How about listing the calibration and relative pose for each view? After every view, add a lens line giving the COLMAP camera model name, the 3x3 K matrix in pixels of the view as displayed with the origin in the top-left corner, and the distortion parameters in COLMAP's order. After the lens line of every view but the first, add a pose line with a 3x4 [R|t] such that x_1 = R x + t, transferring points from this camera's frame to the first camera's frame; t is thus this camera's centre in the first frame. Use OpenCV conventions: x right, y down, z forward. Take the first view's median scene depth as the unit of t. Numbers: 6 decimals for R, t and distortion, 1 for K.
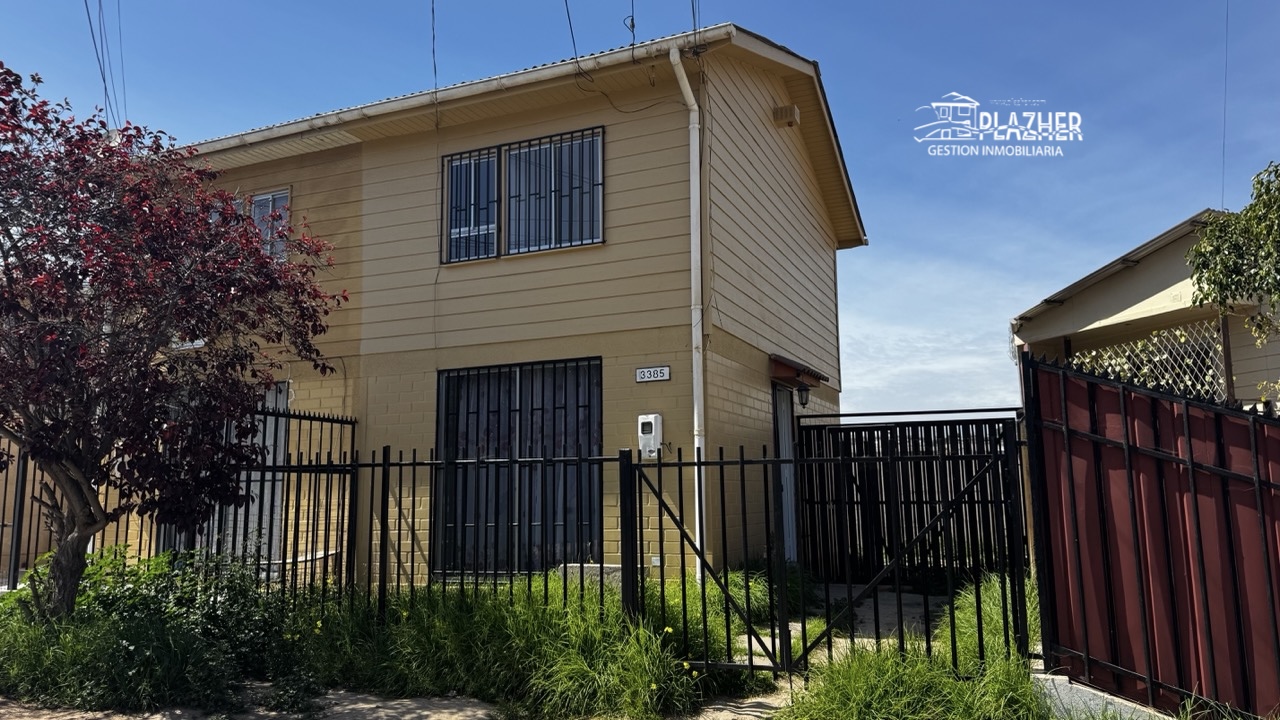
lens RADIAL K [[903.2, 0, 638.1], [0, 903.2, 361.7], [0, 0, 1]] dist [0.109007, -0.156128]
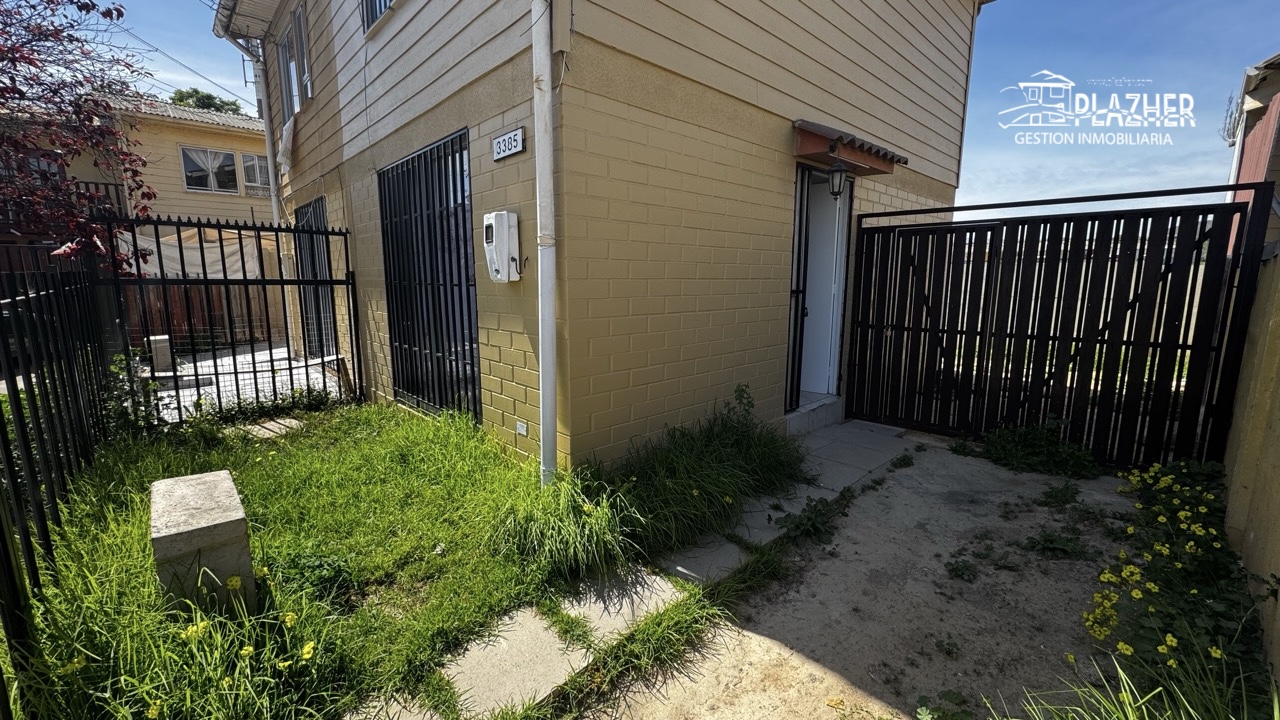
lens RADIAL K [[512.0, 0, 640.0], [0, 512.0, 360.0], [0, 0, 1]] dist [-0.003187, -0.000065]
pose [[0.916939, 0.077464, -0.391435, 0.250395], [0.044471, 0.955025, 0.293172, 0.056574], [0.396541, -0.286228, 0.872255, 0.692914]]
